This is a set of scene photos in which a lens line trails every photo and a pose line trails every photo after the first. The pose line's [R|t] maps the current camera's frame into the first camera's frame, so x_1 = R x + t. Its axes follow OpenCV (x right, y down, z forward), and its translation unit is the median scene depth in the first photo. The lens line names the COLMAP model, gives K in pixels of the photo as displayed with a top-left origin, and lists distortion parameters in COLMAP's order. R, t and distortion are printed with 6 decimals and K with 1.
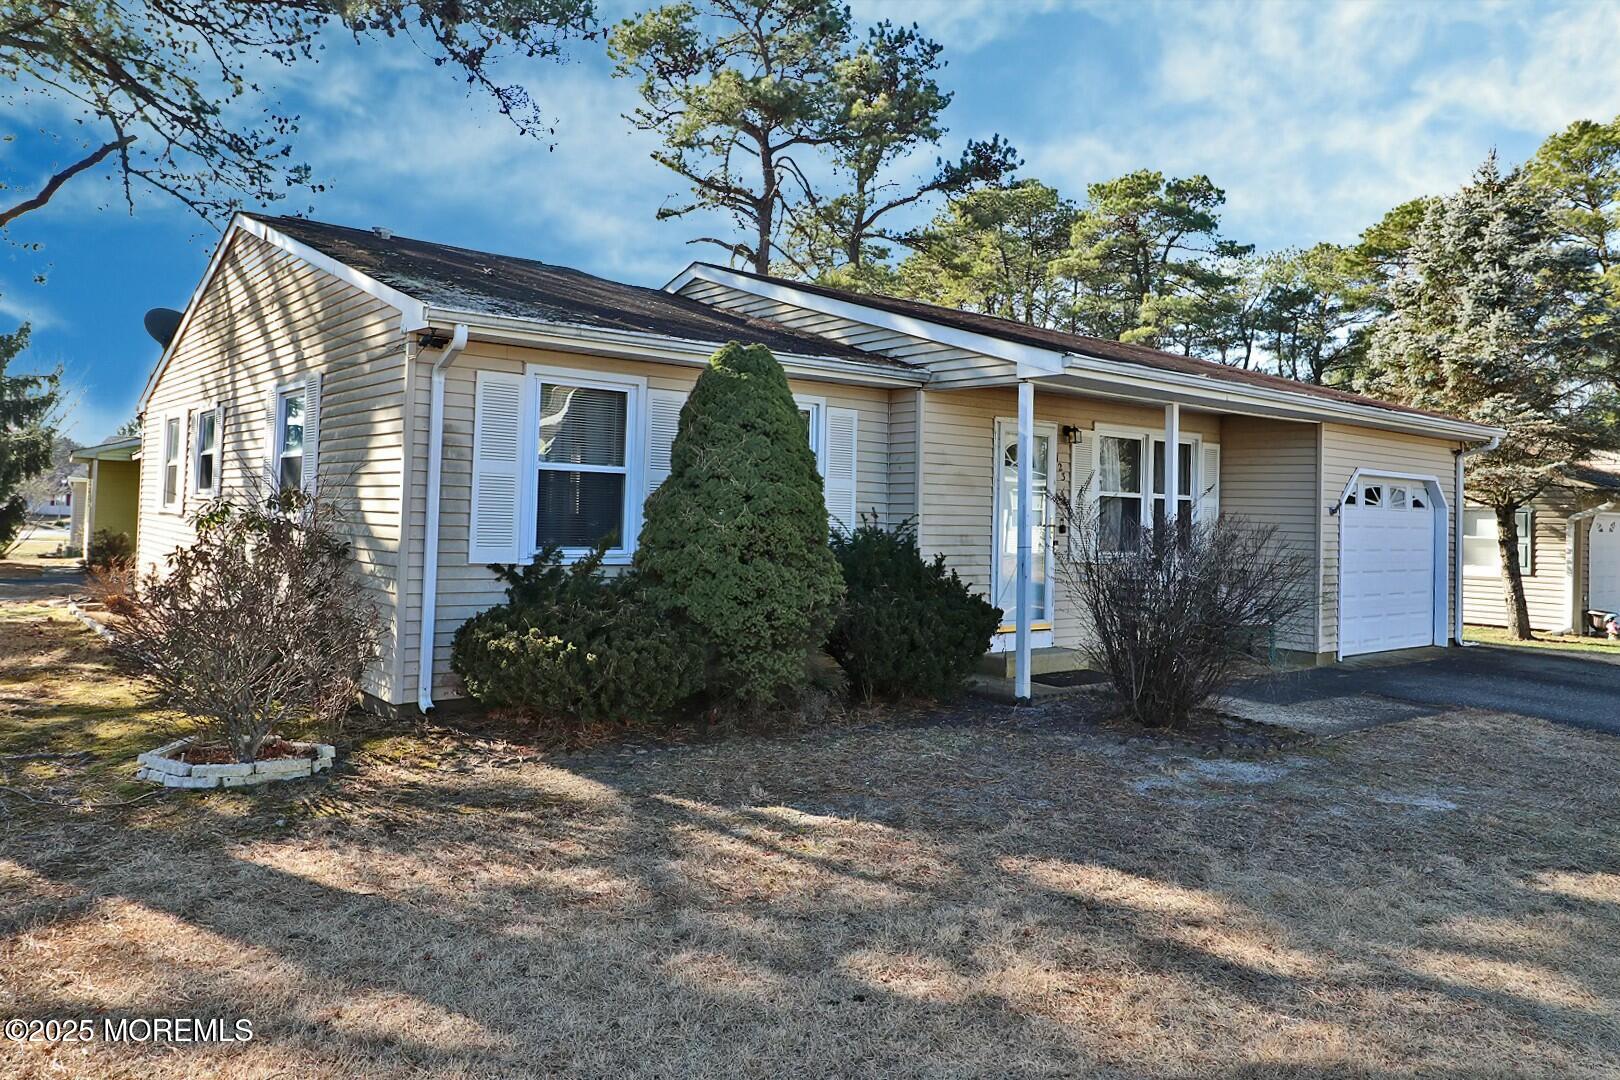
lens RADIAL K [[1121.3, 0, 812.5], [0, 1121.3, 435.0], [0, 0, 1]] dist [0.003918, -0.001028]
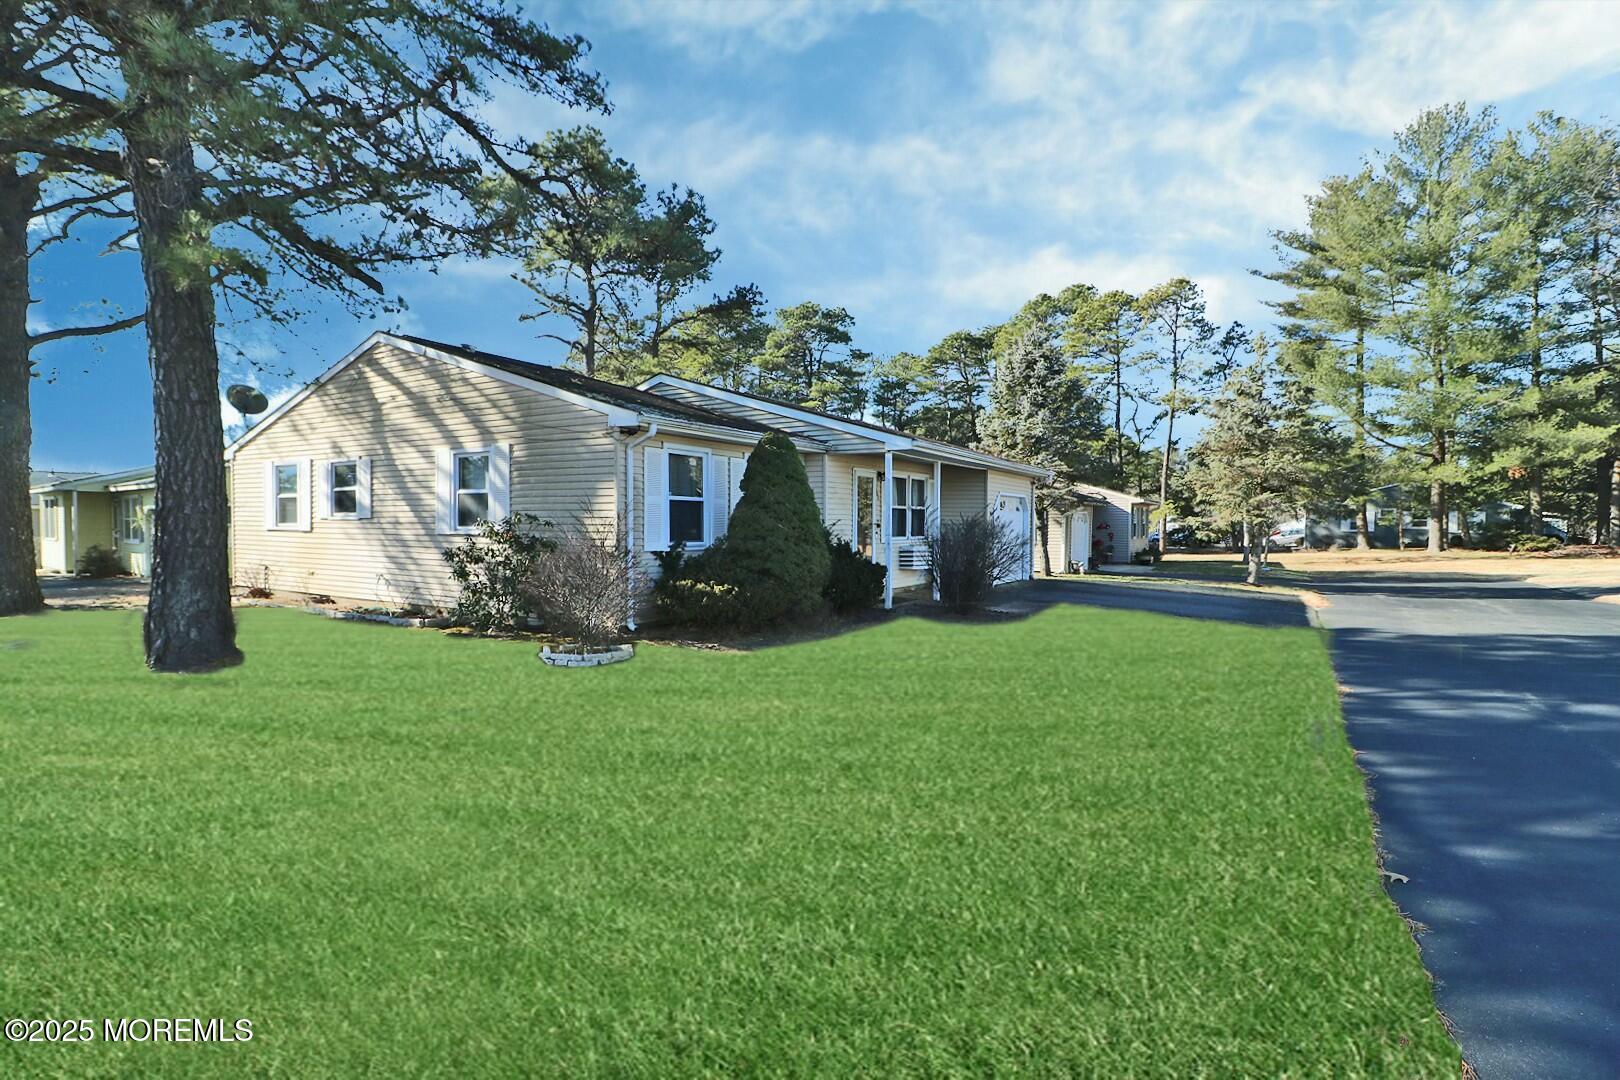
lens RADIAL K [[775.6, 0, 817.4], [0, 775.6, 500.3], [0, 0, 1]] dist [-0.001290, -0.010539]
pose [[0.939496, -0.013946, 0.342276, -0.121835], [-0.001159, 0.999036, 0.043887, -0.006663], [-0.342558, -0.041628, 0.938574, -0.075353]]
